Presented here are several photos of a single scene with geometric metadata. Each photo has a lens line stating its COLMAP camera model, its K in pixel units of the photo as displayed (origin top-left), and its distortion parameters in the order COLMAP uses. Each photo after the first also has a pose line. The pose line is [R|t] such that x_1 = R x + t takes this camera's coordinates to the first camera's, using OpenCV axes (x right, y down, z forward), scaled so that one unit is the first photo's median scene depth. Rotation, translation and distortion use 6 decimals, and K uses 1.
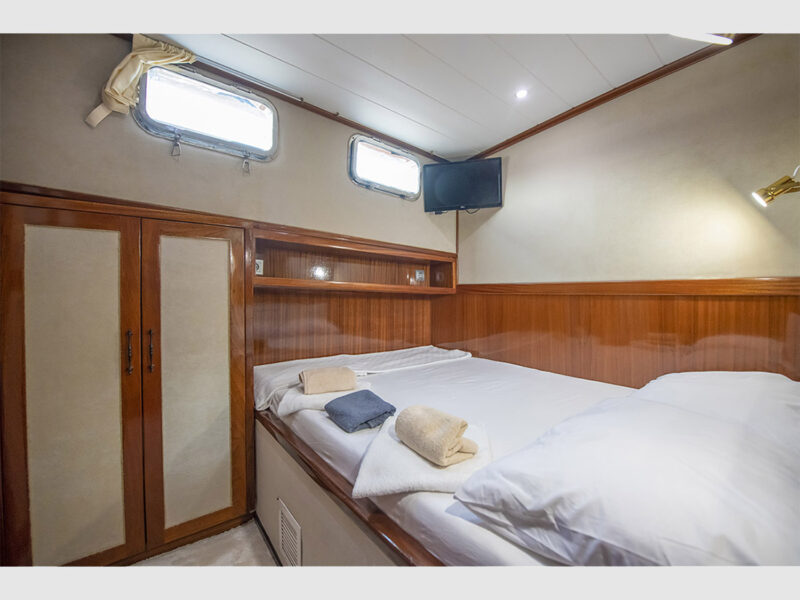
lens RADIAL K [[320.5, 0, 400.4], [0, 320.5, 296.8], [0, 0, 1]] dist [-0.020704, -0.000223]
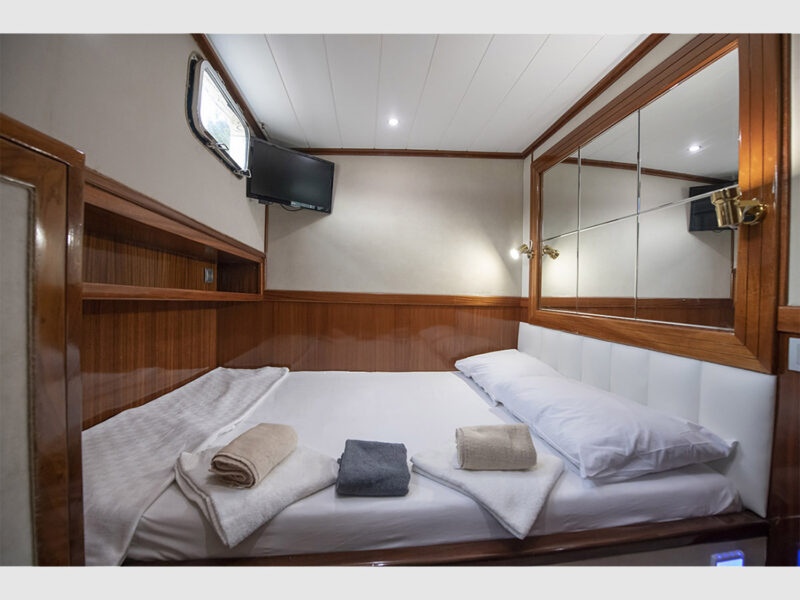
lens RADIAL K [[320.5, 0, 401.0], [0, 320.5, 302.3], [0, 0, 1]] dist [-0.020704, -0.000223]
pose [[0.539158, -0.014701, 0.842077, -0.371729], [-0.011991, 0.999612, 0.025129, -0.034399], [-0.842120, -0.023646, 0.538772, 0.263694]]
